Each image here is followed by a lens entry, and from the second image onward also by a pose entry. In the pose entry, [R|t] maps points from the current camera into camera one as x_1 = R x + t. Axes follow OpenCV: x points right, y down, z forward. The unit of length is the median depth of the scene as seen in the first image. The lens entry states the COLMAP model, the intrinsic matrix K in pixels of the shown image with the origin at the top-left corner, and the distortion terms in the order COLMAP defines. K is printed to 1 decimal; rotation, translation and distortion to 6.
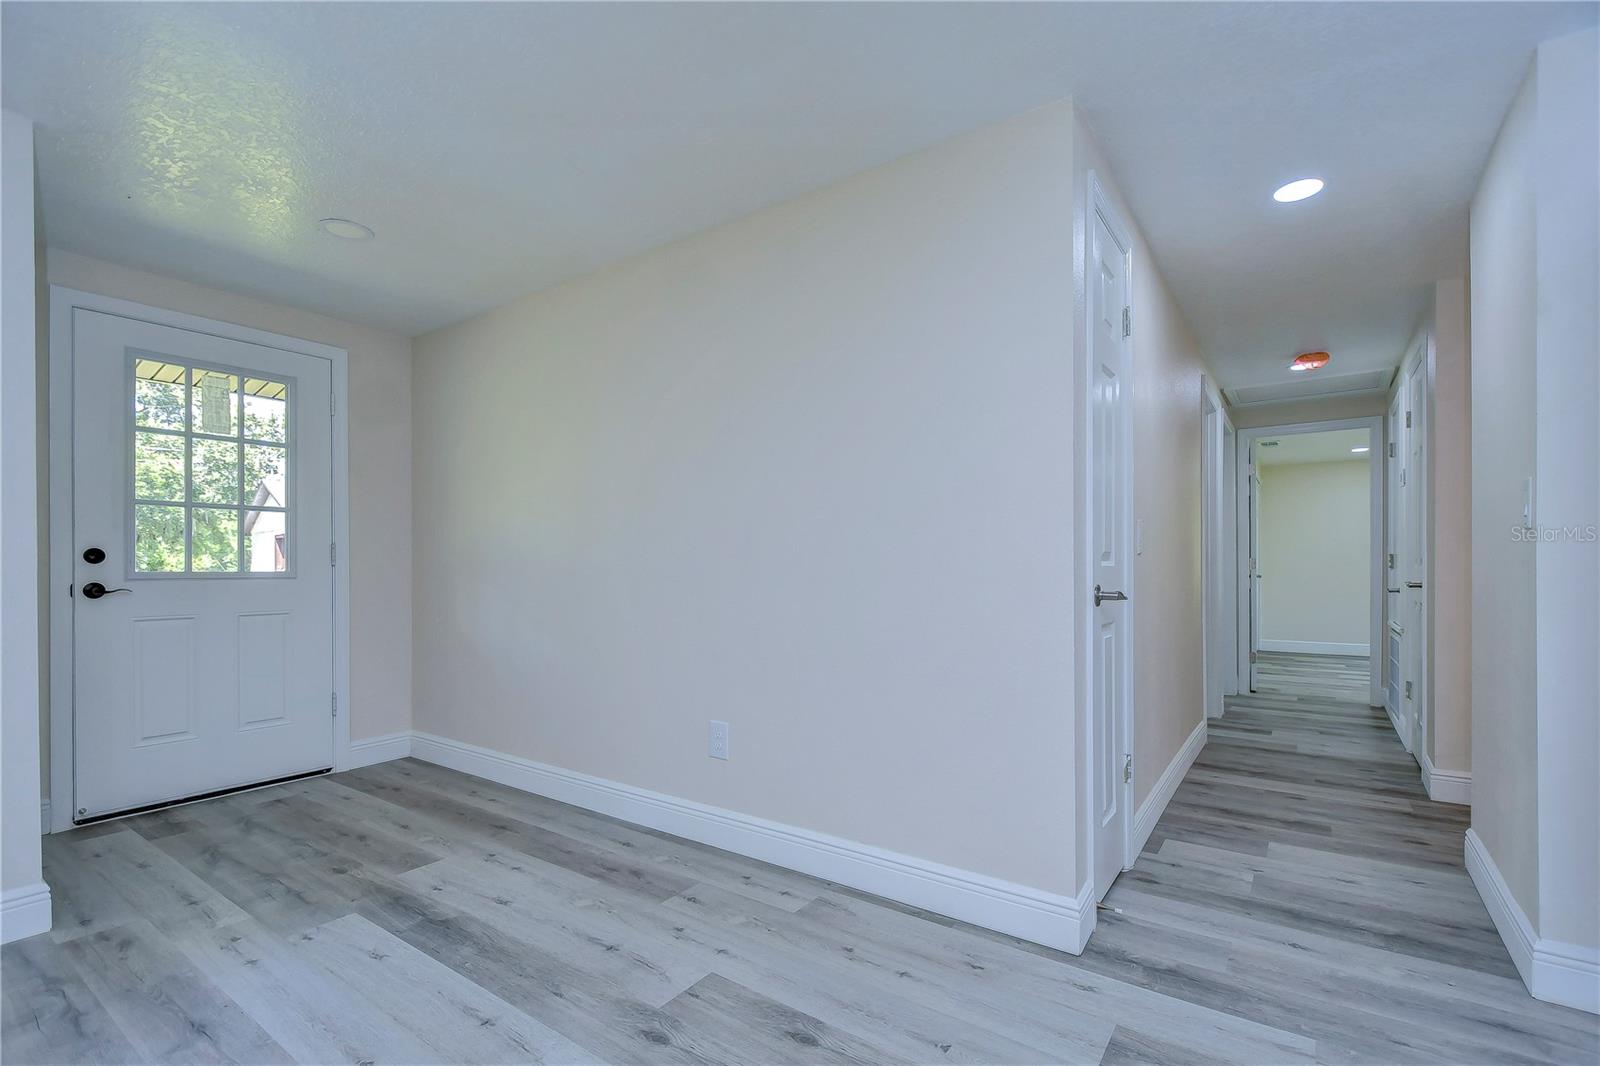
lens RADIAL K [[718.0, 0, 794.4], [0, 718.0, 563.5], [0, 0, 1]] dist [-0.000748, -0.000965]
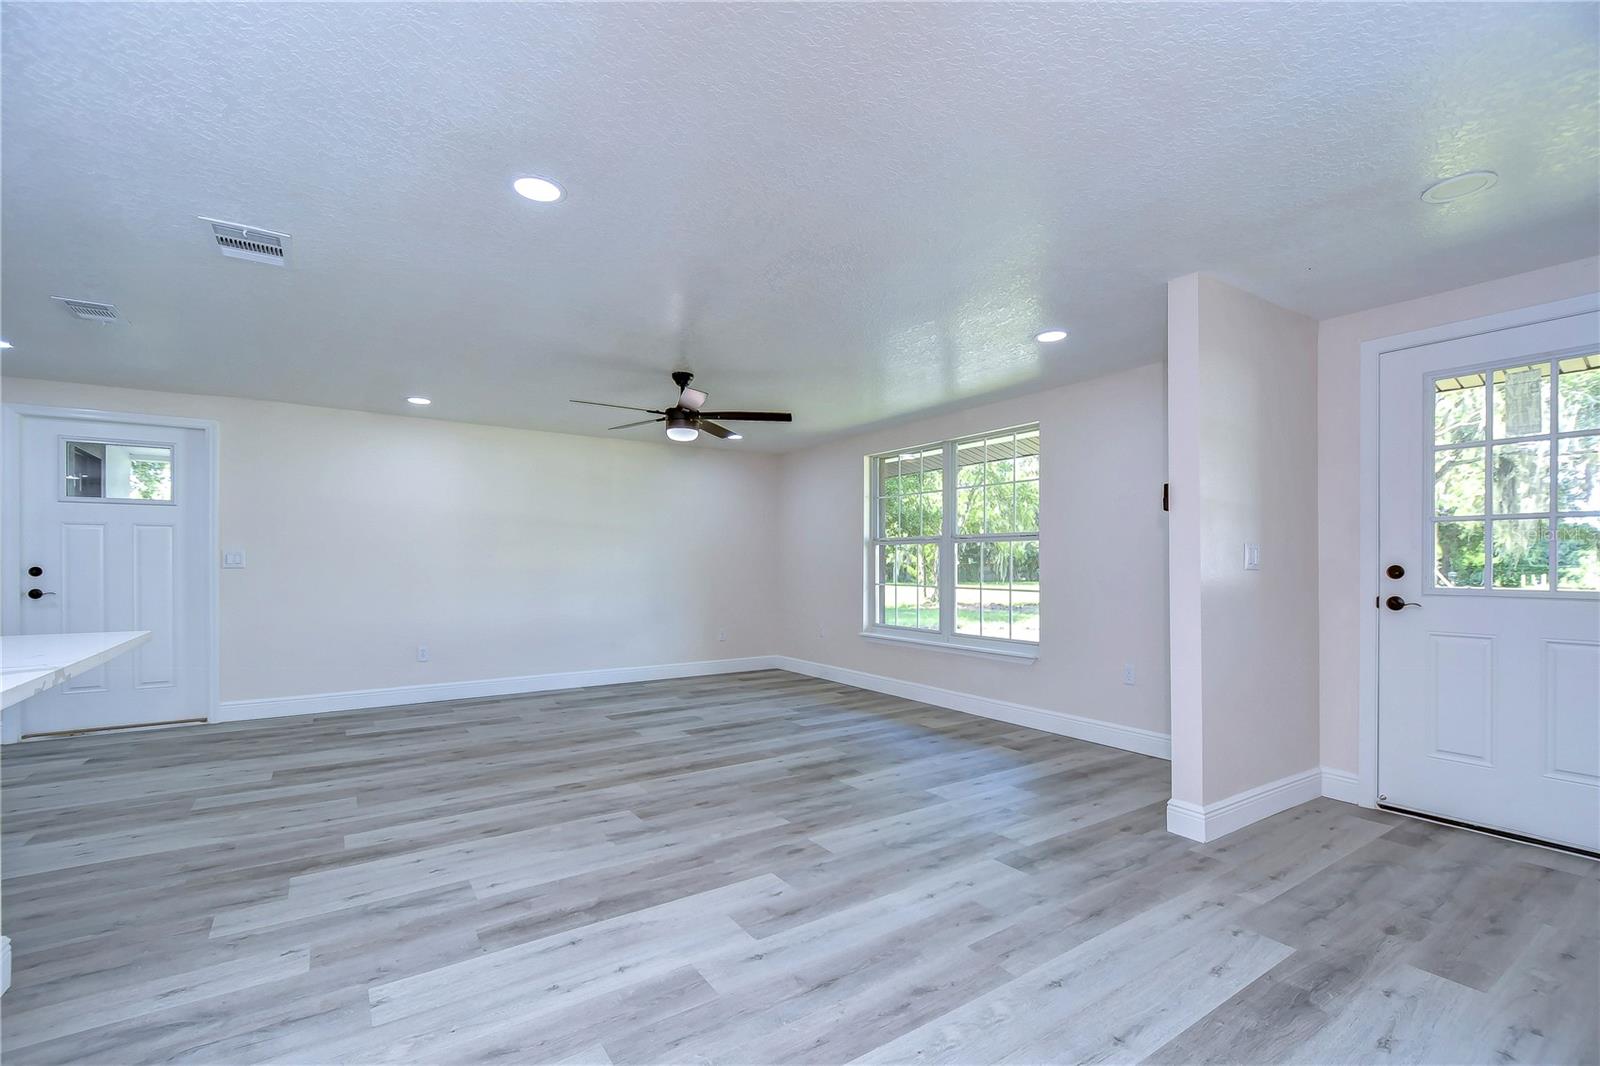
lens RADIAL K [[718.0, 0, 794.4], [0, 718.0, 563.5], [0, 0, 1]] dist [-0.000748, -0.000965]
pose [[-0.355100, 0.000323, -0.934828, 0.386757], [0.000574, 1.000000, 0.000128, -0.024145], [0.934828, -0.000492, -0.355100, 0.519101]]
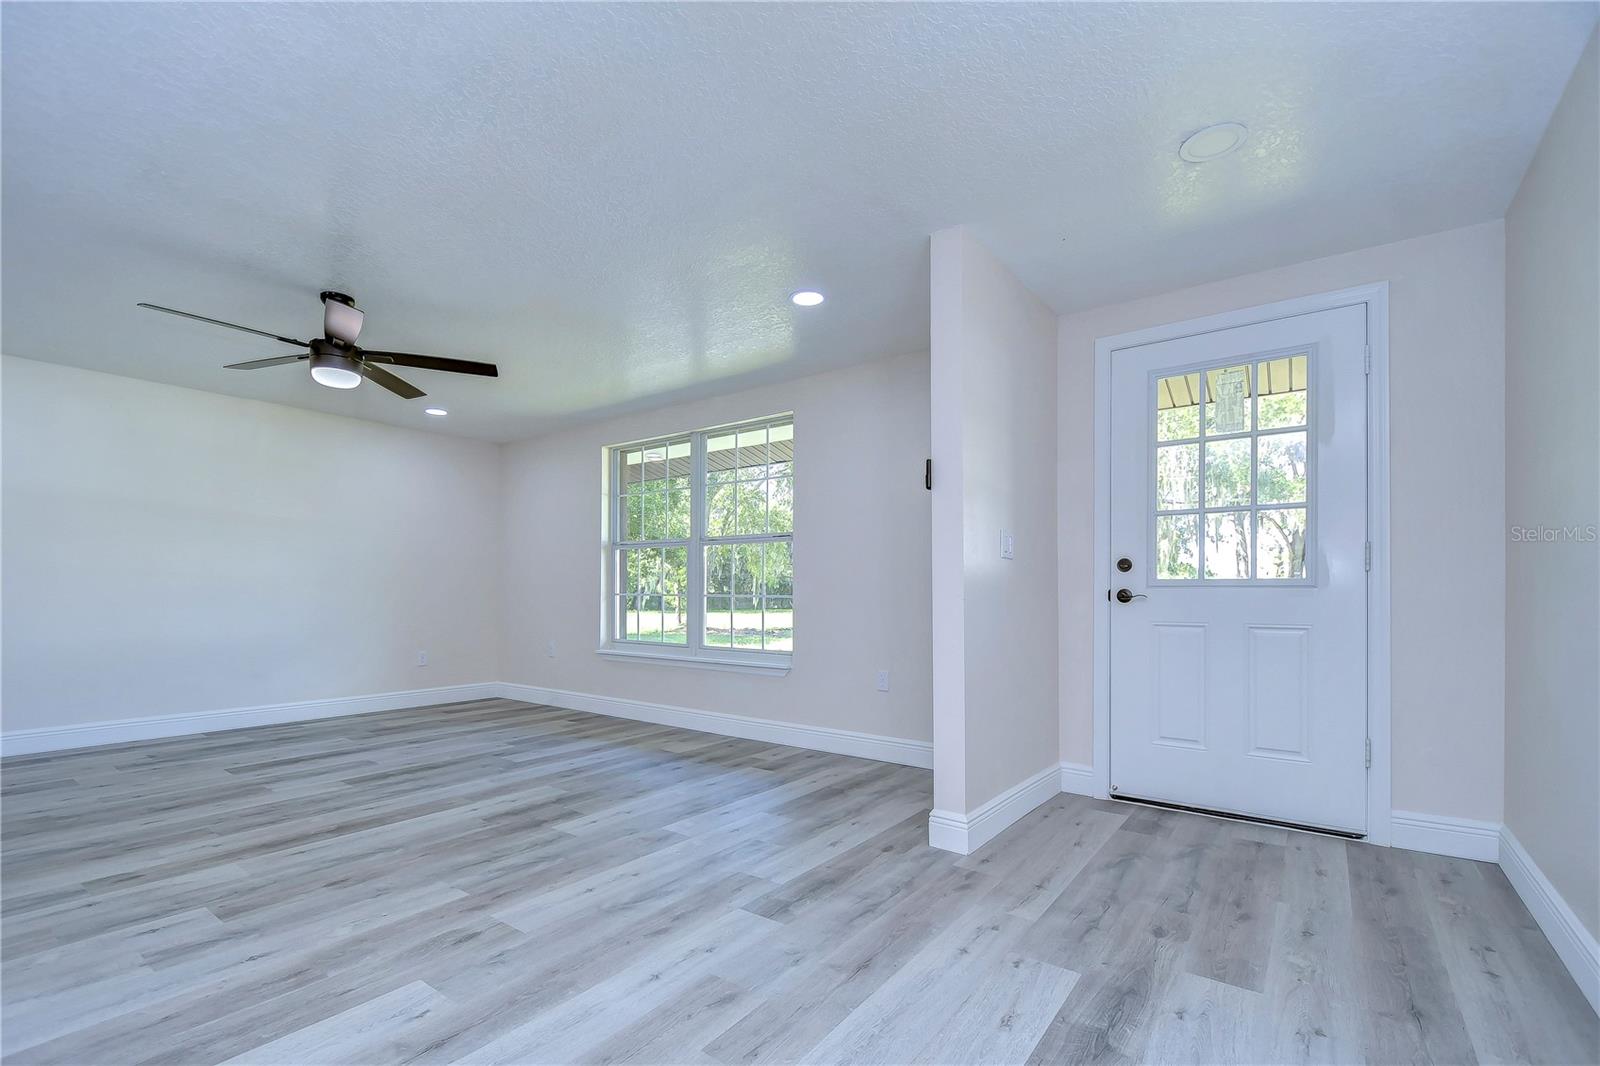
lens RADIAL K [[715.9, 0, 797.9], [0, 715.9, 590.0], [0, 0, 1]] dist [0.016006, -0.014289]
pose [[-0.022844, -0.006109, -0.999720, 0.165751], [-0.001379, 0.999981, -0.006079, 0.035886], [0.999738, 0.001240, -0.022852, 0.505111]]
